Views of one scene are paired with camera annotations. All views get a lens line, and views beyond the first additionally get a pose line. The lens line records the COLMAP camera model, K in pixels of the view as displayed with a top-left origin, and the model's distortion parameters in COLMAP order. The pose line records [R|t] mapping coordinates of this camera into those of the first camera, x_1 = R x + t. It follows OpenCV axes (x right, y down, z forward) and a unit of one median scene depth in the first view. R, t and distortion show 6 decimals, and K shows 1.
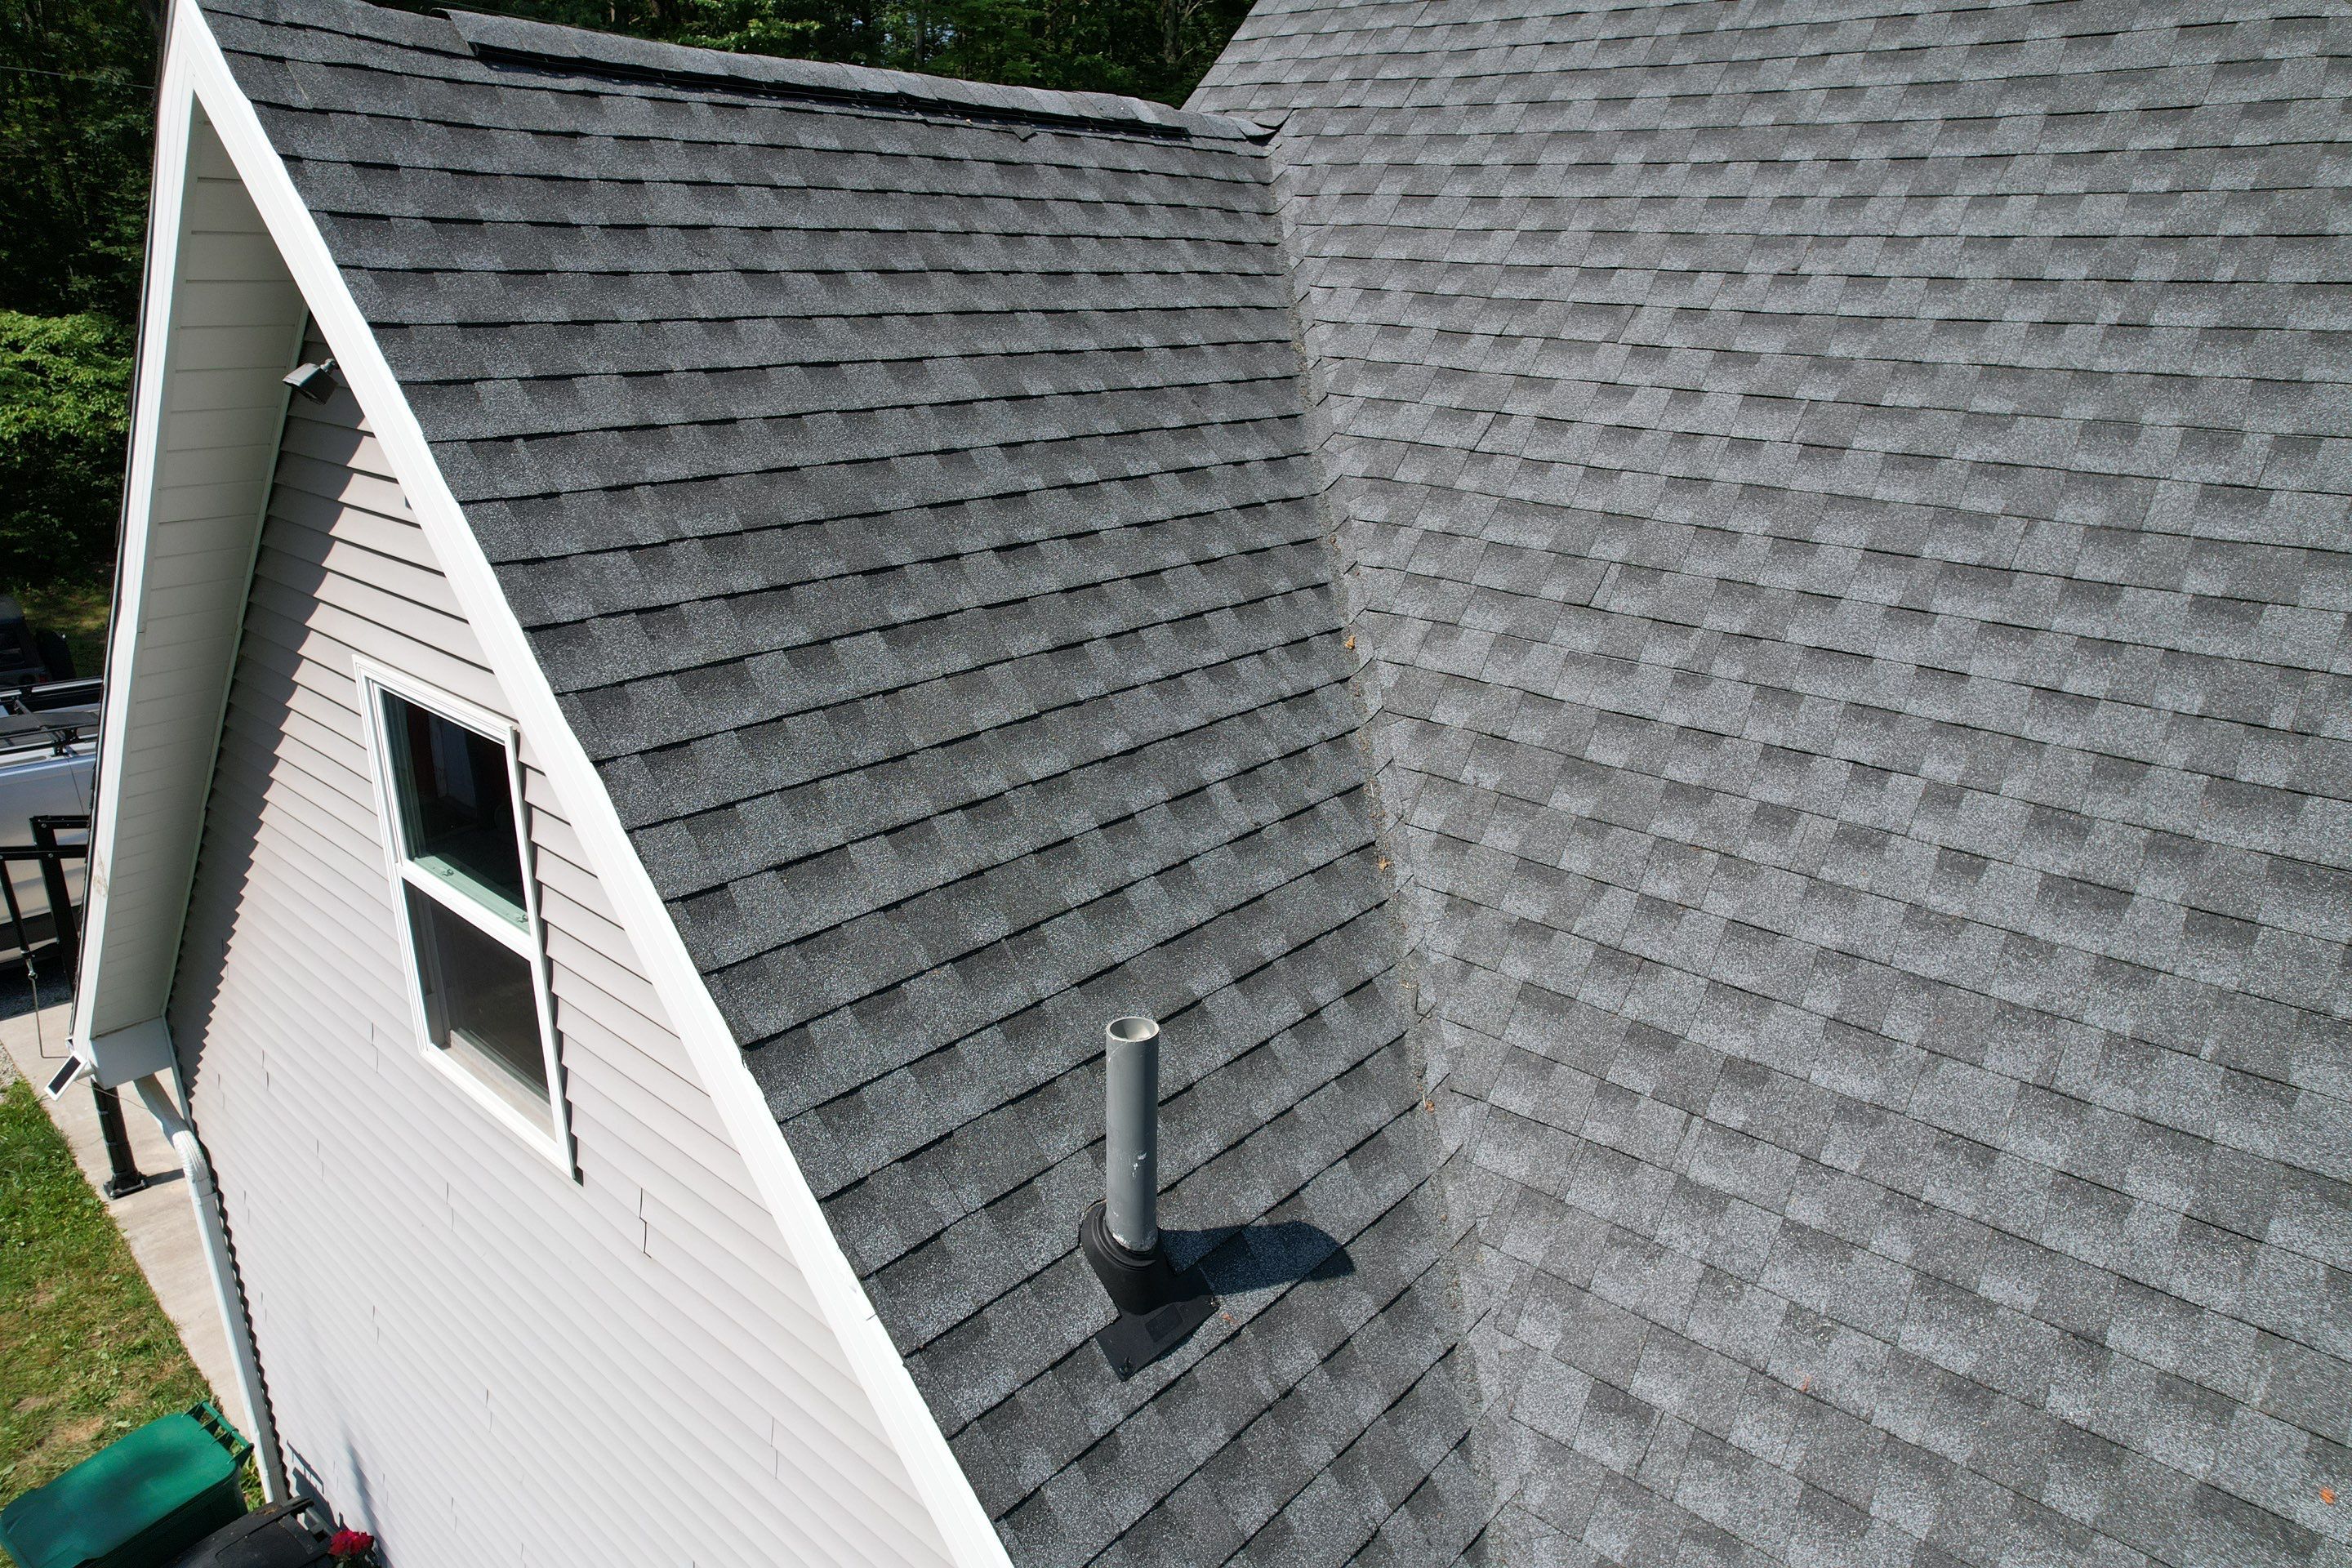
lens RADIAL K [[1504.2, 0, 1174.7], [0, 1504.2, 797.7], [0, 0, 1]] dist [-0.065664, 0.052144]
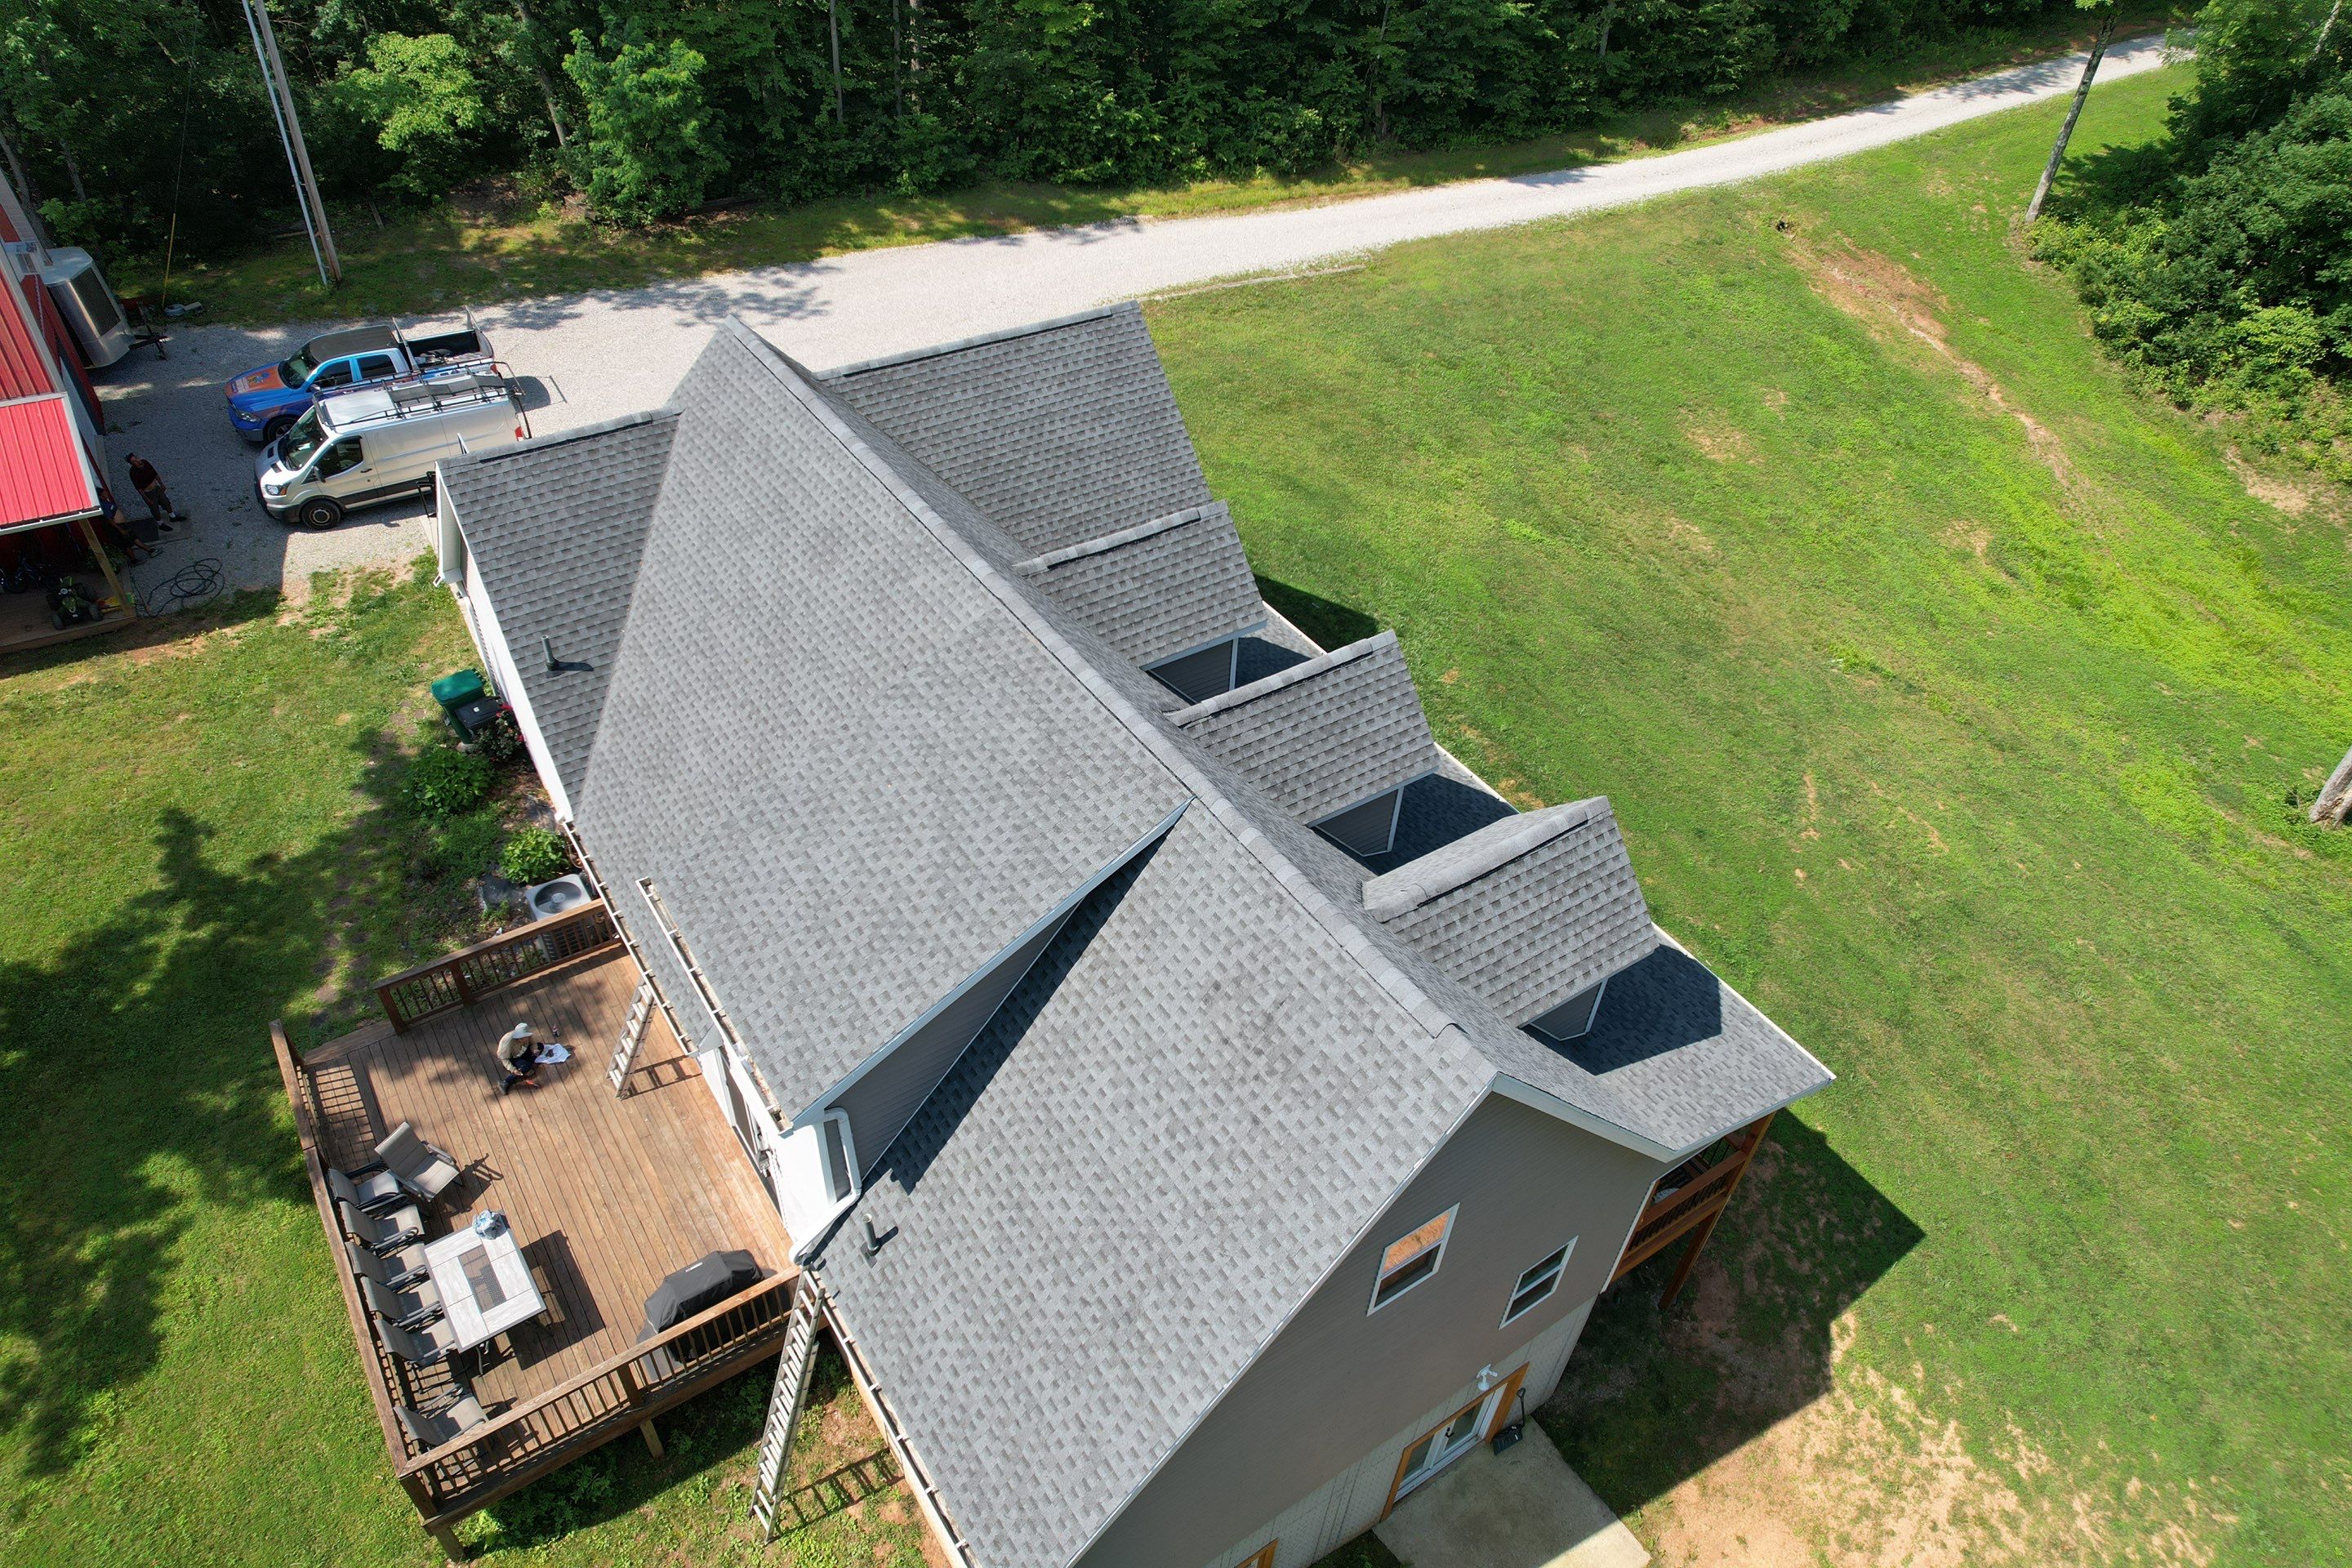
lens RADIAL K [[1504.2, 0, 1168.3], [0, 1504.2, 782.0], [0, 0, 1]] dist [-0.065664, 0.052144]
pose [[0.967870, 0.182317, -0.173173, 3.806719], [-0.109470, 0.925514, 0.362547, -1.921374], [0.226373, -0.331941, 0.915735, -4.690156]]
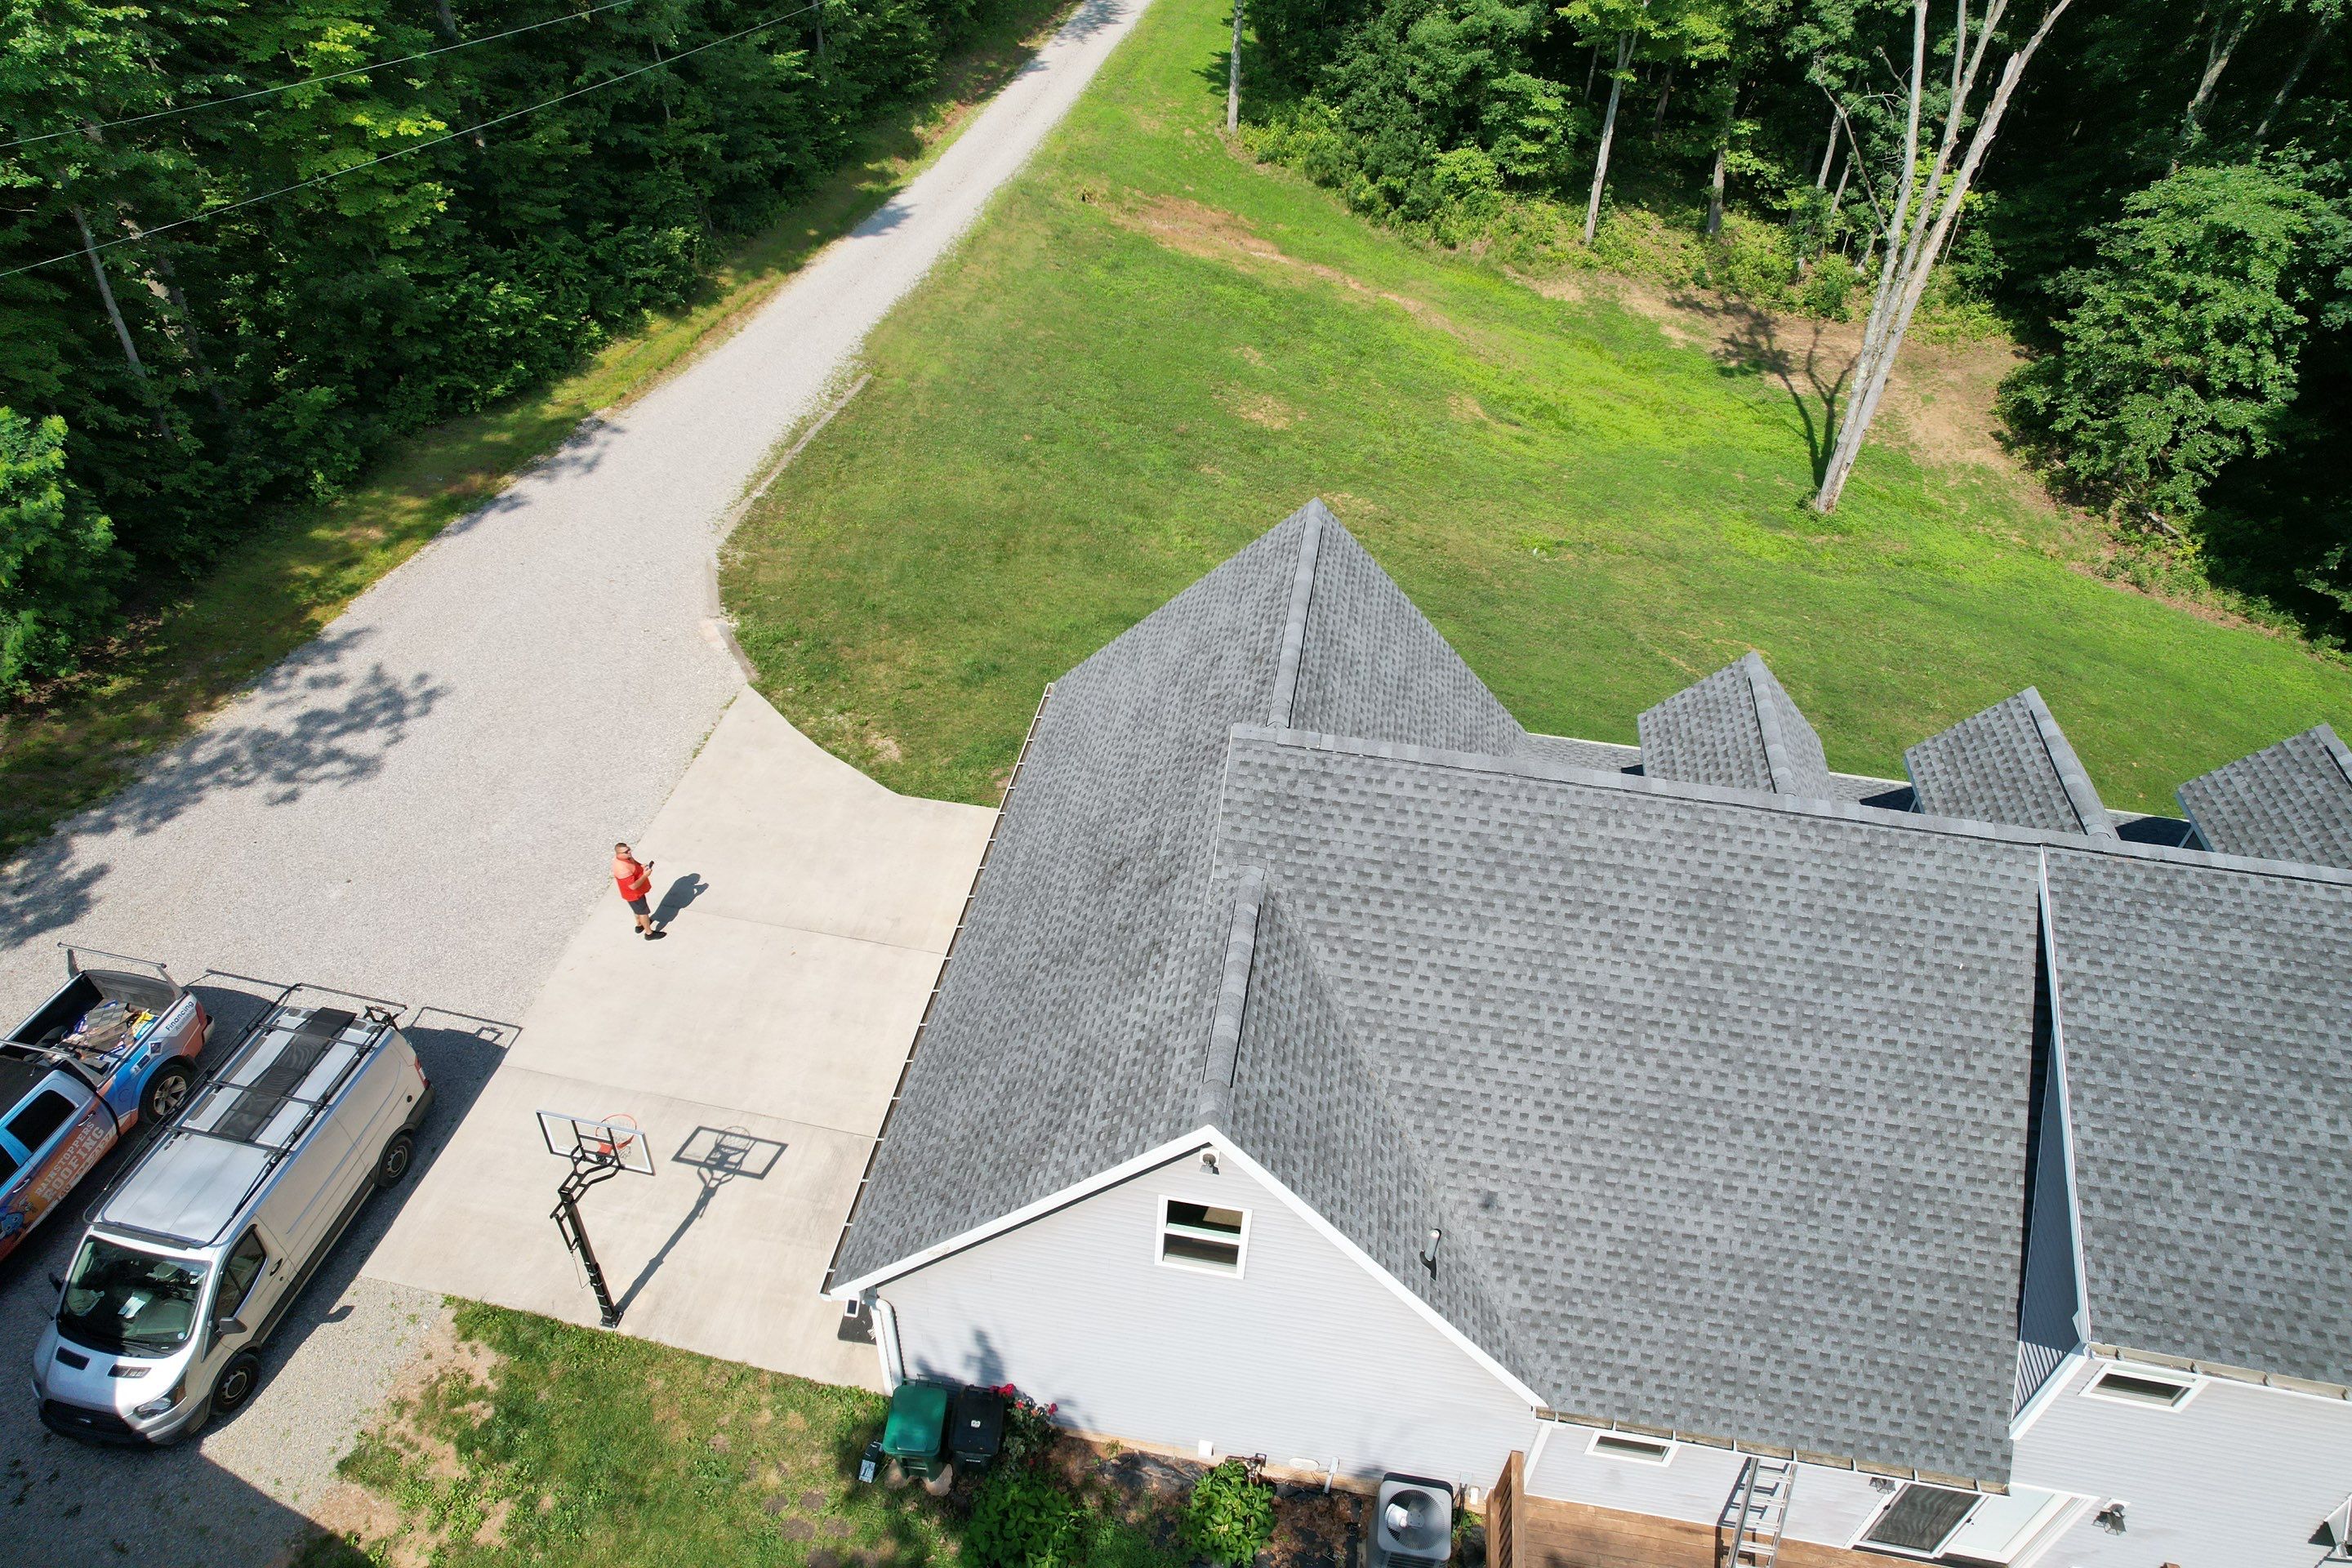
lens RADIAL K [[1504.2, 0, 1192.7], [0, 1504.2, 782.1], [0, 0, 1]] dist [-0.065664, 0.052144]
pose [[0.846249, -0.334948, 0.414333, -2.072249], [0.161229, 0.902203, 0.400043, -3.073409], [-0.507806, -0.271734, 0.817492, -2.198818]]
